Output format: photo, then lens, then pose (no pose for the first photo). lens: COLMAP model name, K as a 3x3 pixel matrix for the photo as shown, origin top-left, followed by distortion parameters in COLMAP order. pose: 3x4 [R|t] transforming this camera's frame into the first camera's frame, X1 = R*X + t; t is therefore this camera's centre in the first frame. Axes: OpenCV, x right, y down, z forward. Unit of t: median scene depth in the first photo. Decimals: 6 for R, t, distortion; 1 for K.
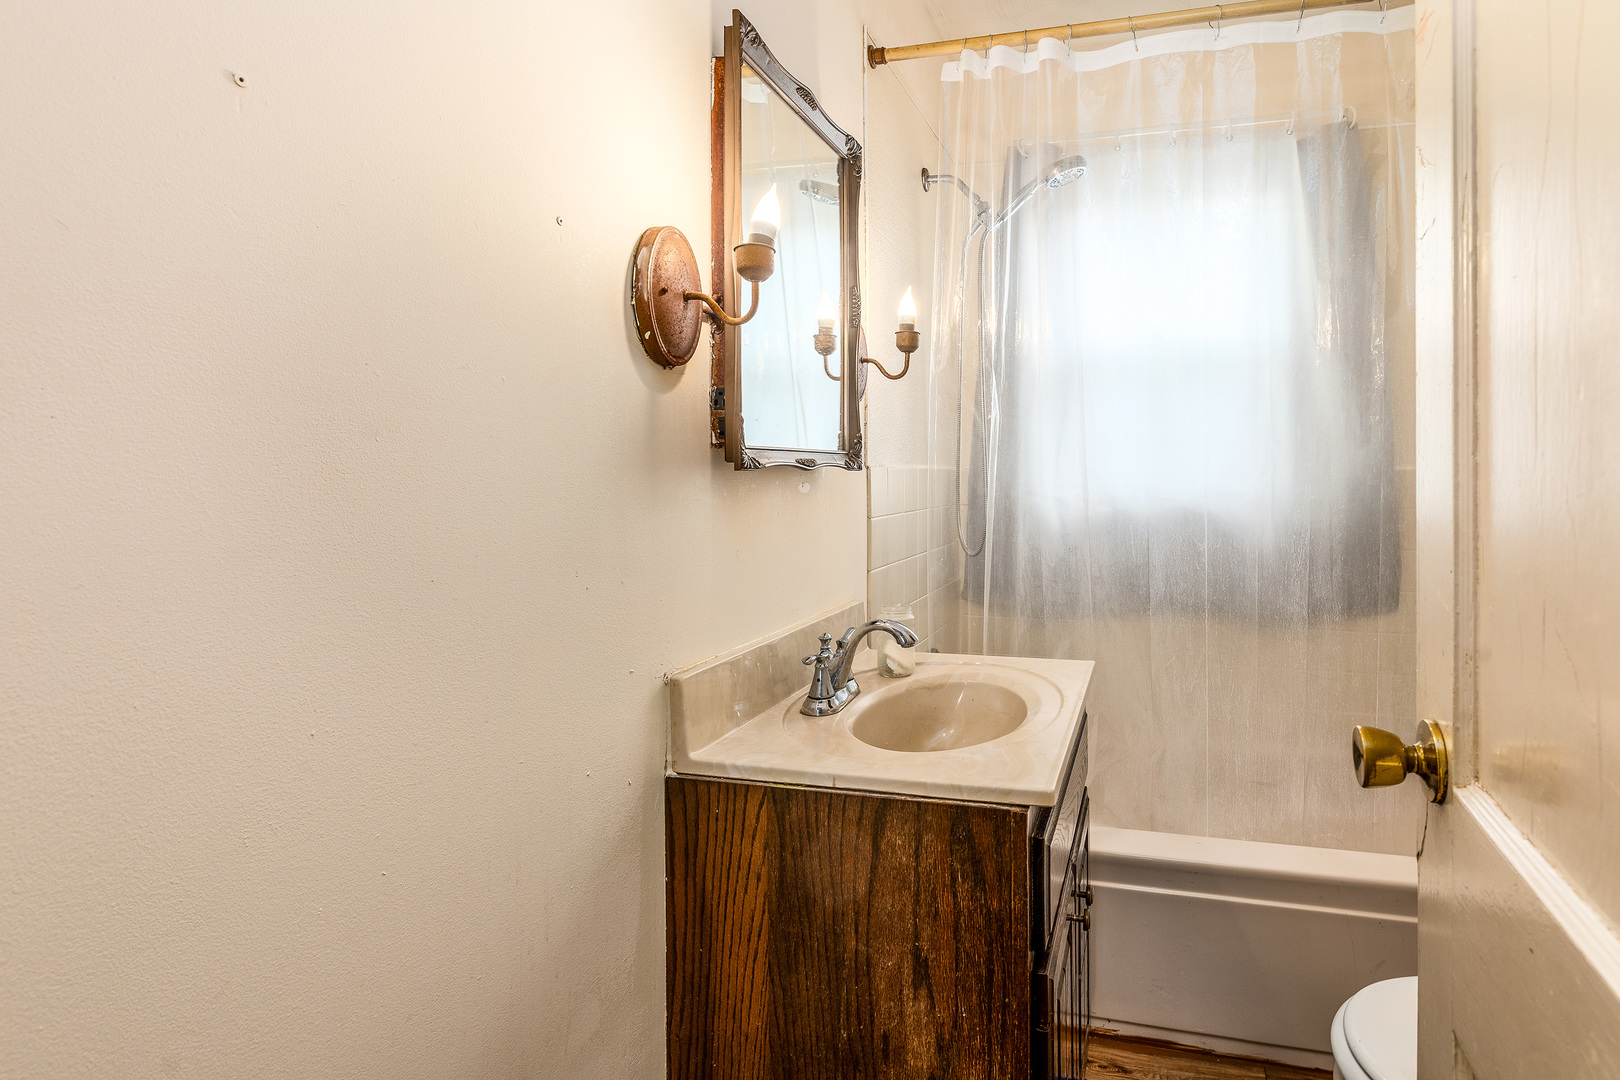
lens RADIAL K [[756.4, 0, 866.8], [0, 756.4, 459.8], [0, 0, 1]] dist [0.000125, -0.000870]
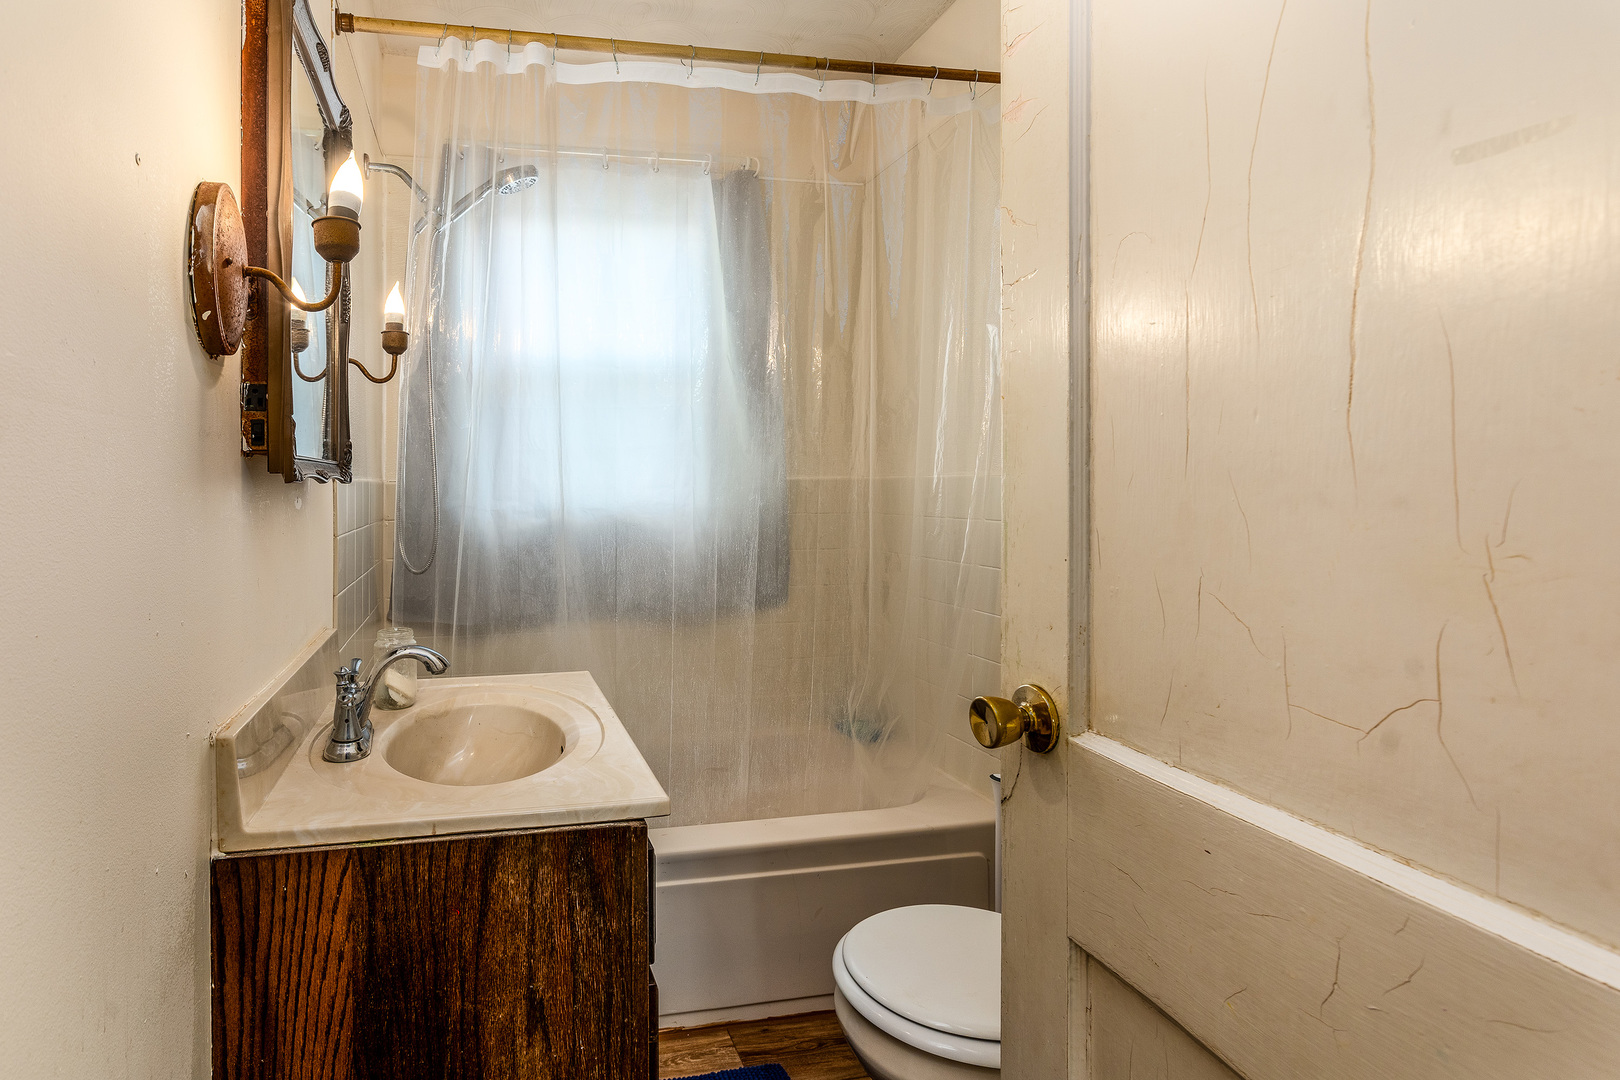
lens RADIAL K [[756.4, 0, 867.9], [0, 756.4, 467.2], [0, 0, 1]] dist [0.000125, -0.000870]
pose [[0.923400, -0.000524, 0.383839, 0.096989], [0.001174, 0.999998, -0.001458, -0.001155], [-0.383838, 0.001796, 0.923399, -0.027348]]
